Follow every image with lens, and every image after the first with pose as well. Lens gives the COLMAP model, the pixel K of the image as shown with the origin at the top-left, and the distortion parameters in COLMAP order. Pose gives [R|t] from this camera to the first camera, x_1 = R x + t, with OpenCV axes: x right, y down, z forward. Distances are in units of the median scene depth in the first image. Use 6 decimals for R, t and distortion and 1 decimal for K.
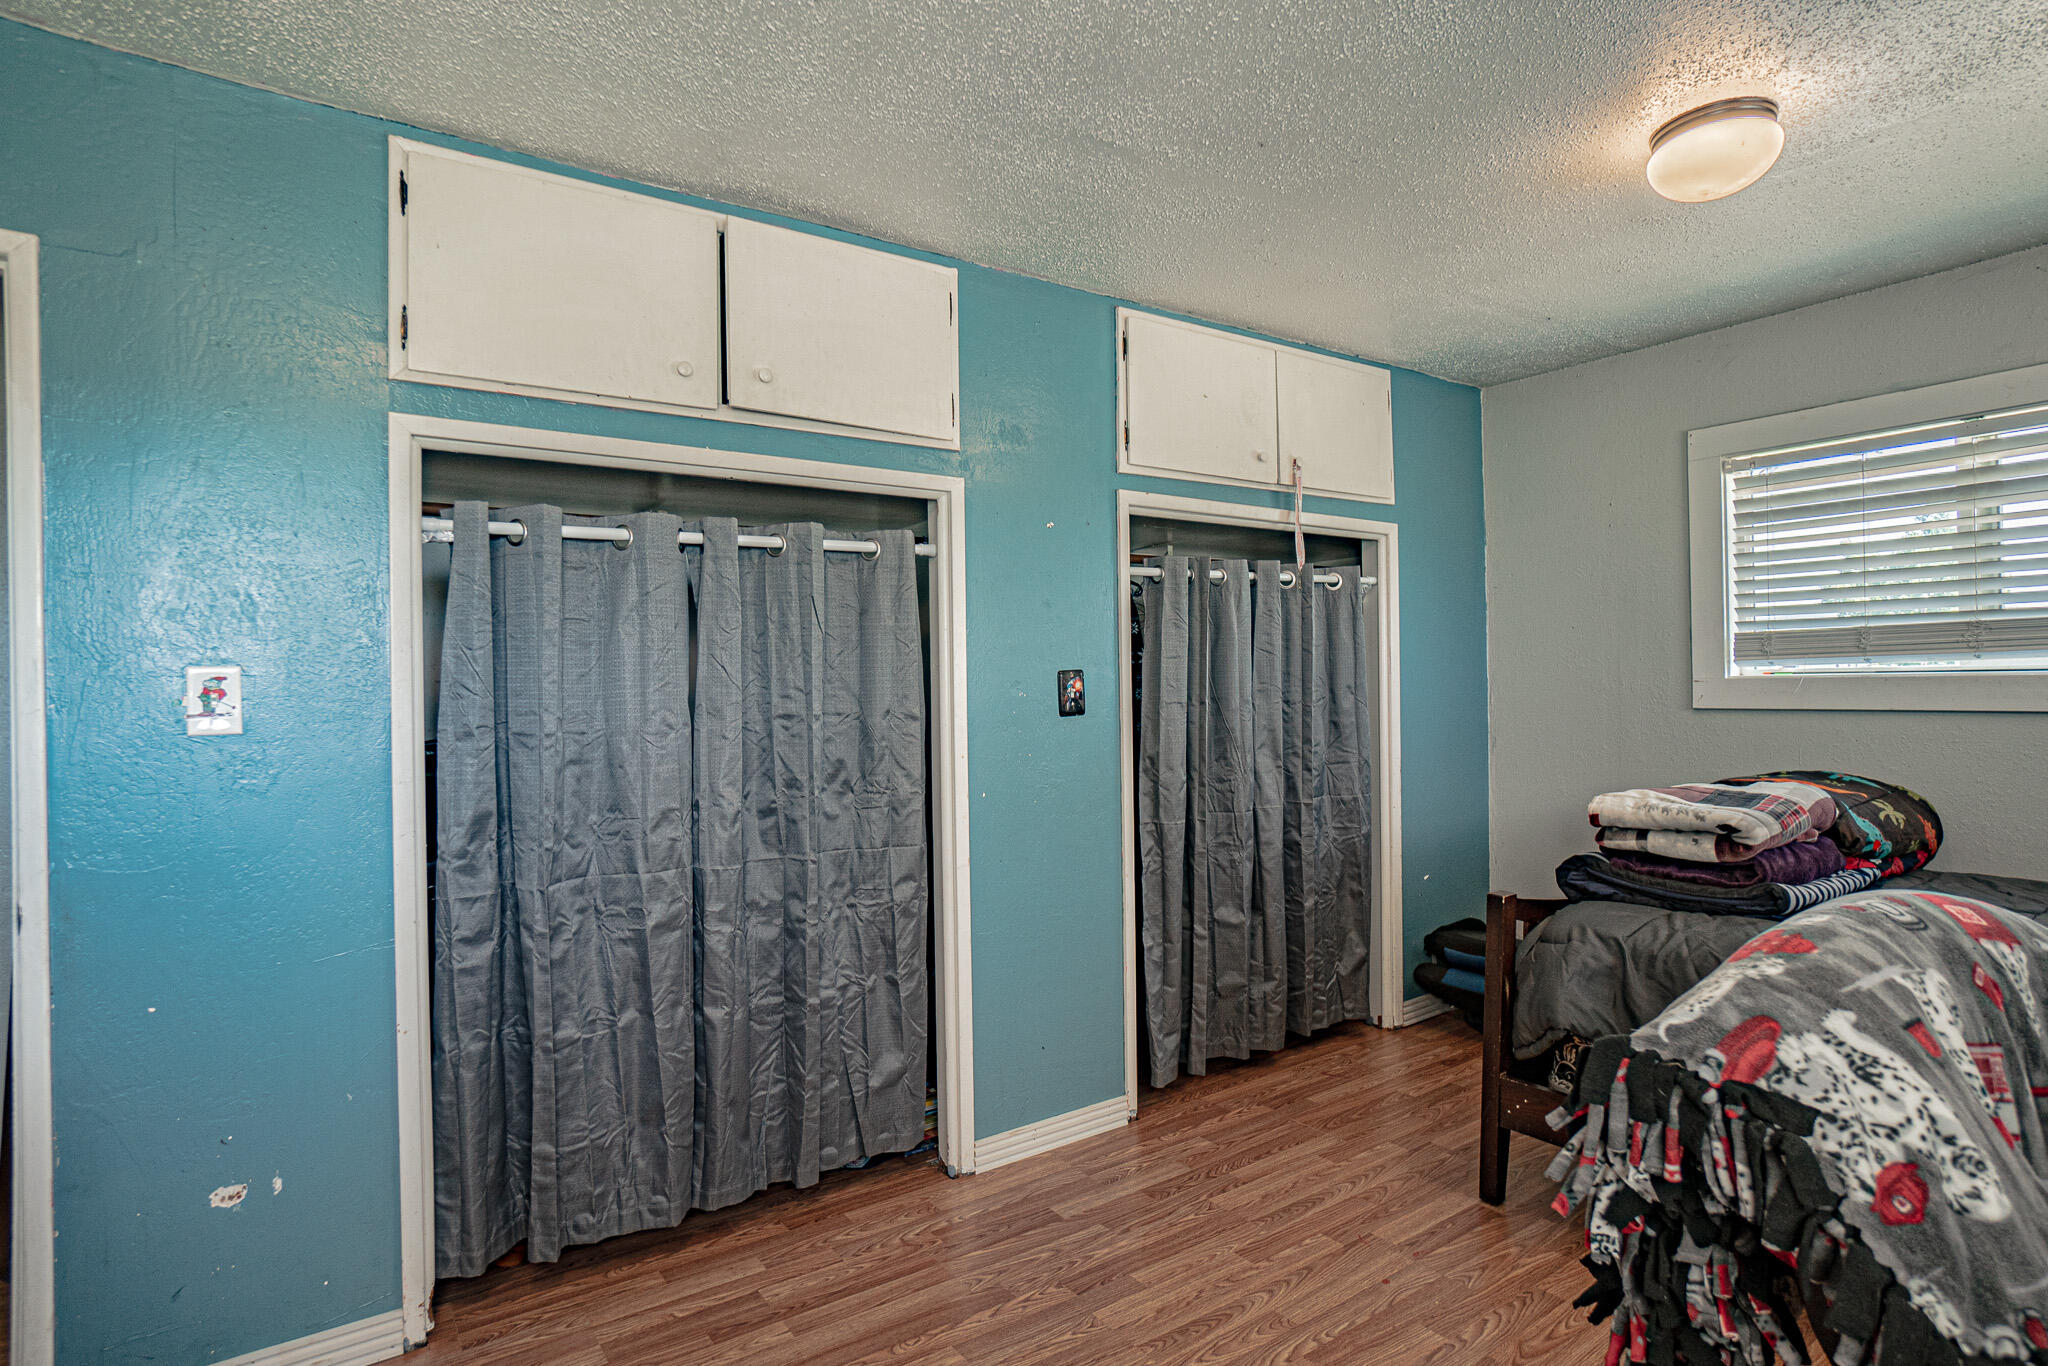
lens RADIAL K [[1056.1, 0, 1024.0], [0, 1056.1, 683.0], [0, 0, 1]] dist [-0.000189, -0.000367]
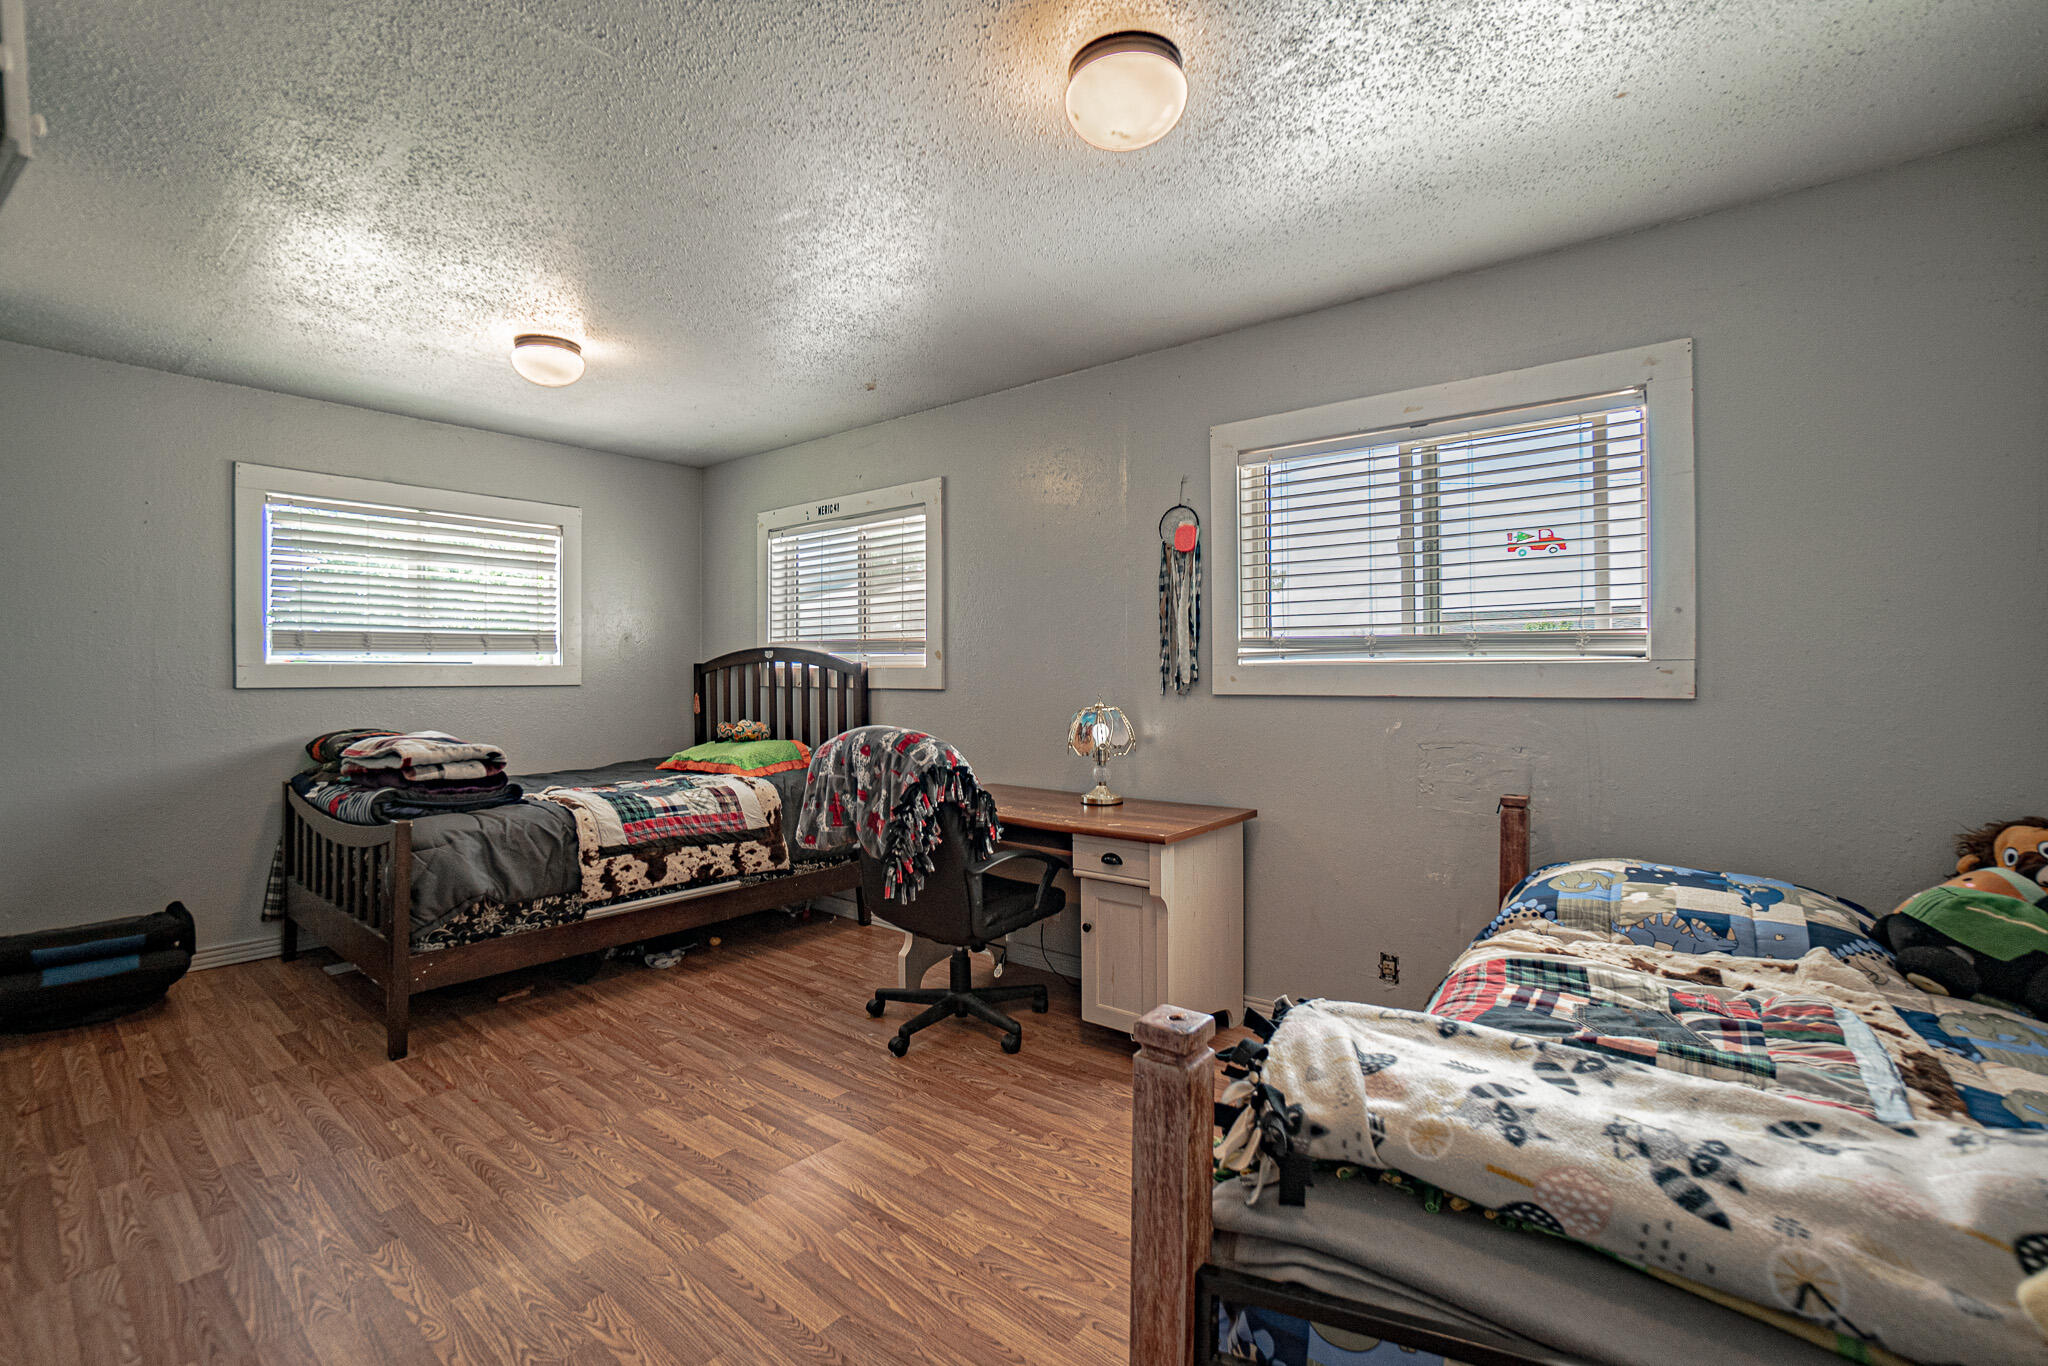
lens RADIAL K [[913.9, 0, 1024.0], [0, 913.9, 683.0], [0, 0, 1]] dist [-0.024387, 0.000593]
pose [[-0.252244, 0.003953, 0.967656, -0.710322], [0.007441, 0.999970, -0.002146, 0.030851], [-0.967635, 0.006660, -0.252266, 0.457358]]
